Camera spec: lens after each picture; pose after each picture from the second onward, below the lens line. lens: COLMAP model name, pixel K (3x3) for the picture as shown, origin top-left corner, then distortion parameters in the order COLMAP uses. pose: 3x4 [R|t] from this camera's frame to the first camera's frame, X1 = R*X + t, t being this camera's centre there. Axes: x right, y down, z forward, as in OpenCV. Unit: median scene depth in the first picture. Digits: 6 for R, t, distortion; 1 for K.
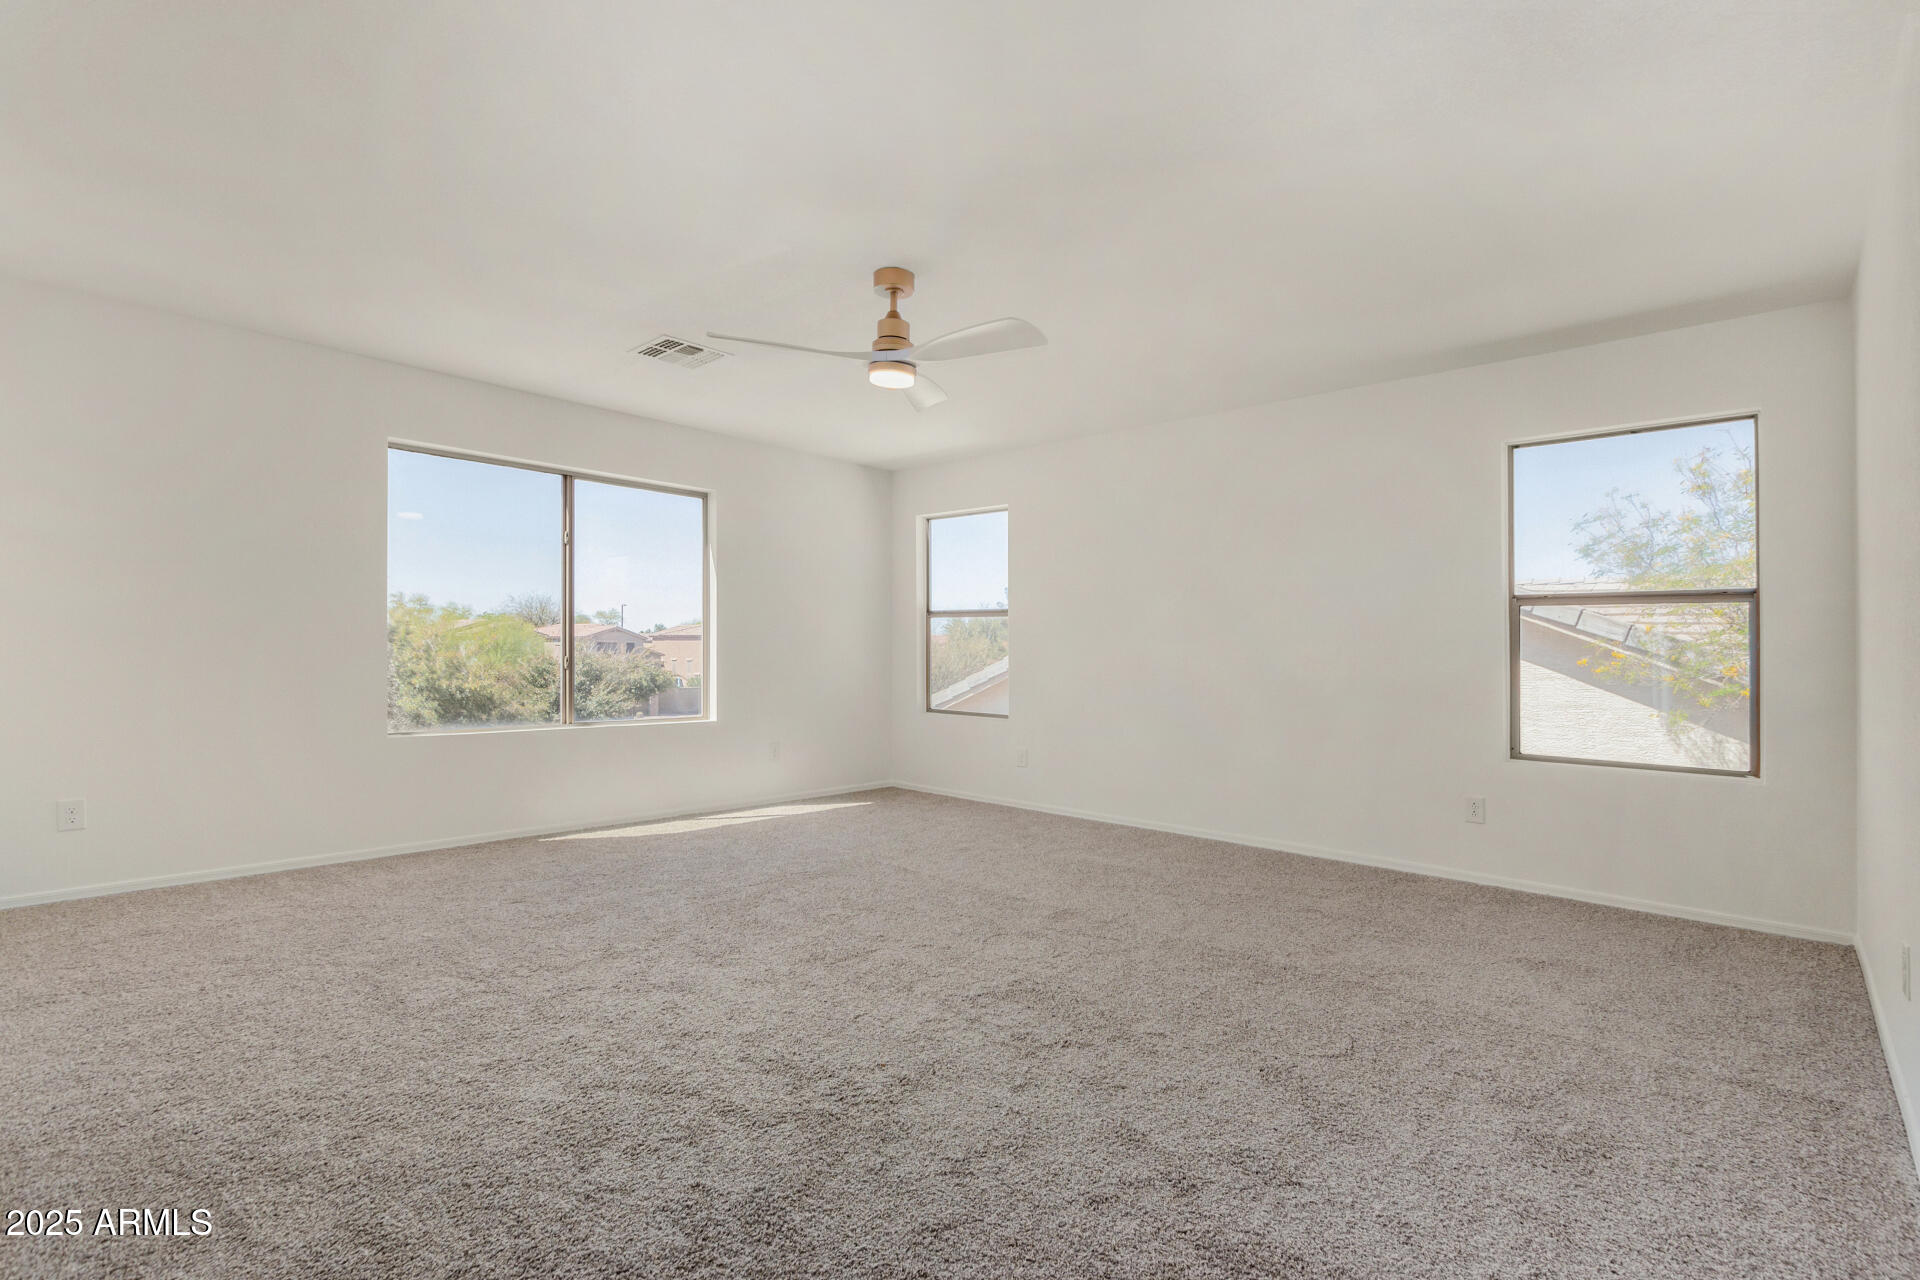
lens RADIAL K [[873.4, 0, 950.9], [0, 873.4, 646.0], [0, 0, 1]] dist [0.001921, -0.000174]
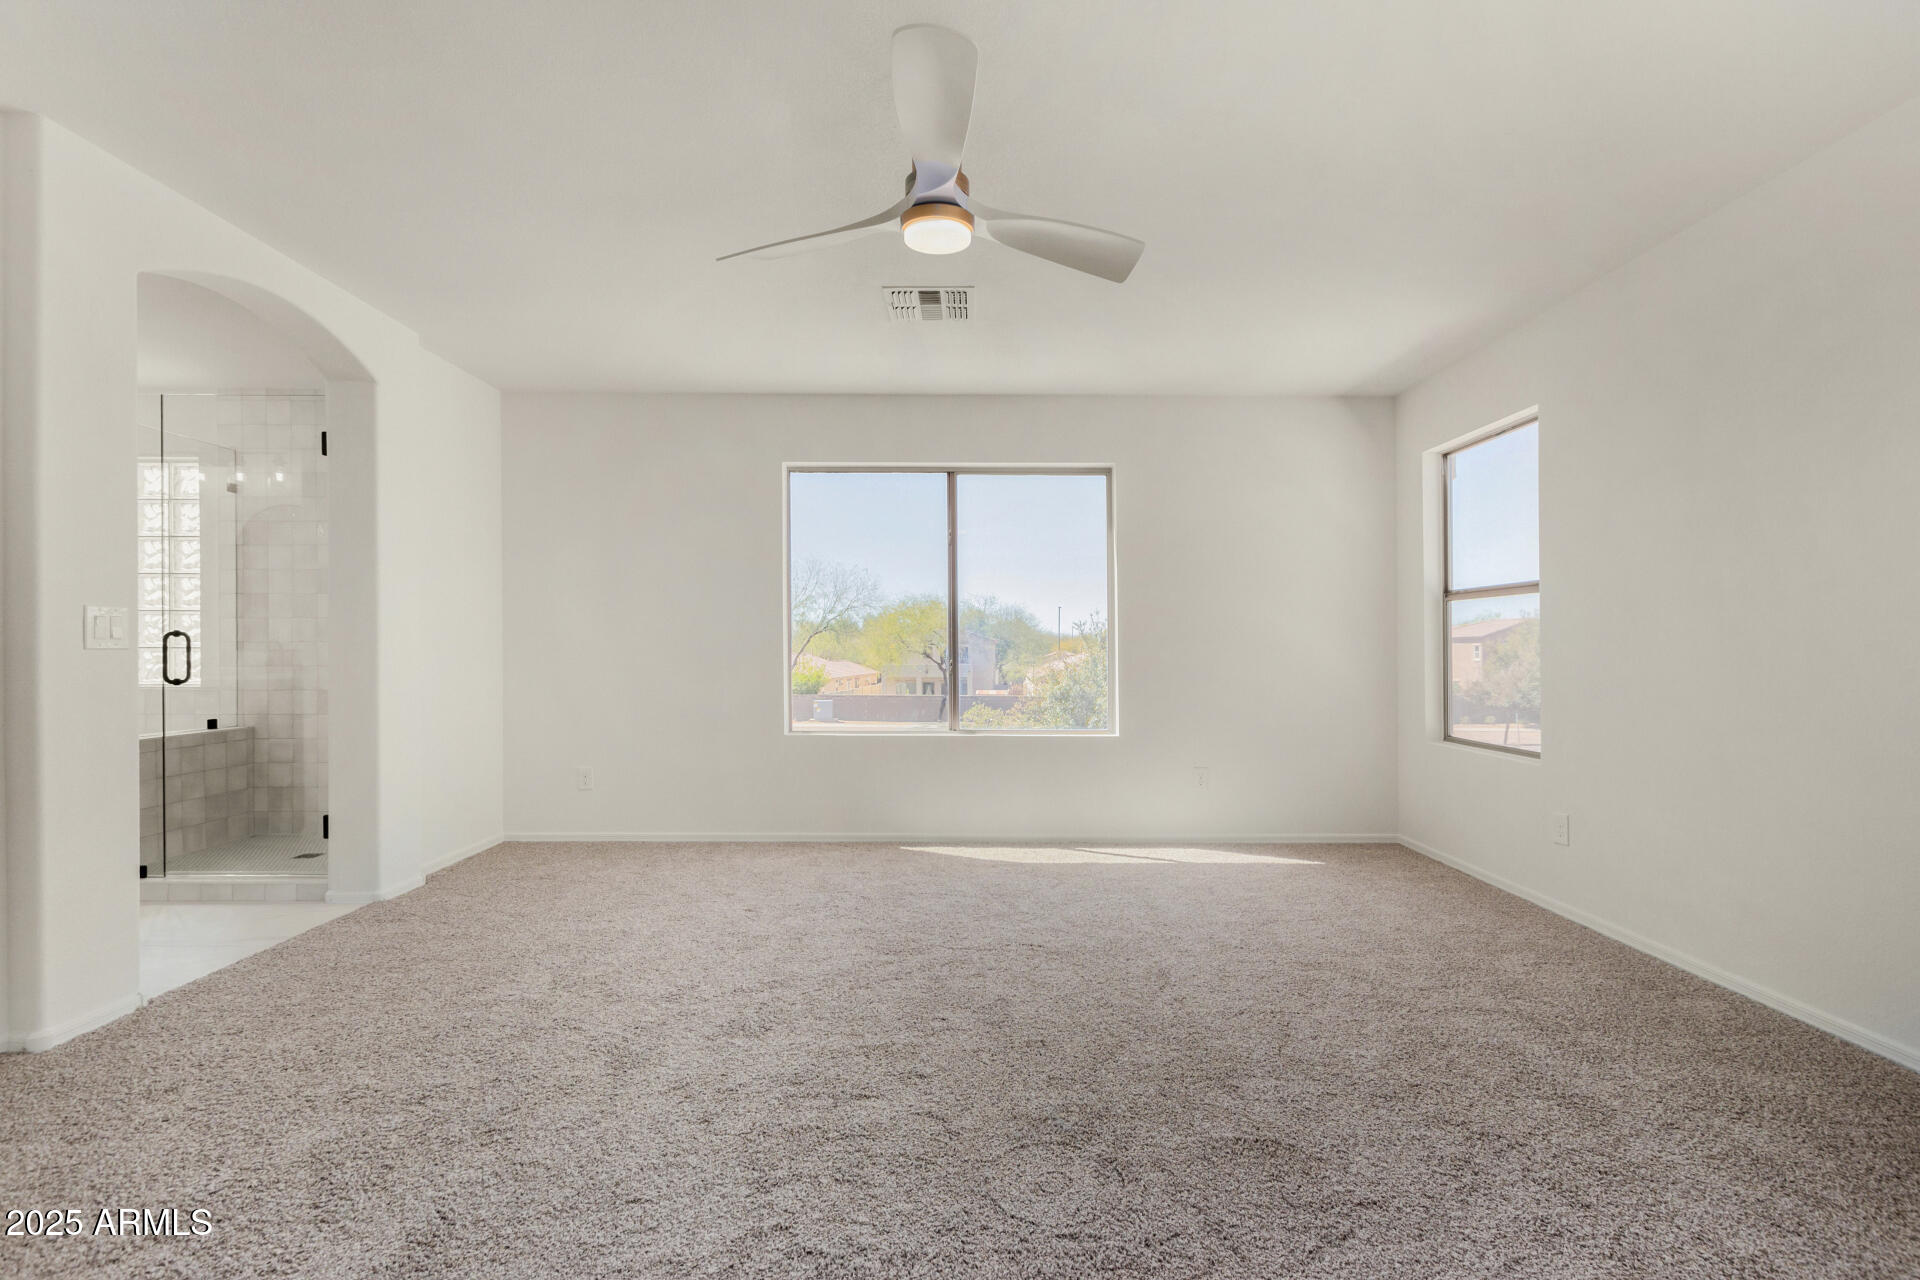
lens RADIAL K [[873.4, 0, 950.9], [0, 873.4, 646.0], [0, 0, 1]] dist [0.001921, -0.000174]
pose [[0.692306, -0.015198, -0.721444, 0.253511], [0.011543, 0.999884, -0.009986, 0.006110], [0.721512, -0.001414, 0.692401, 0.332657]]
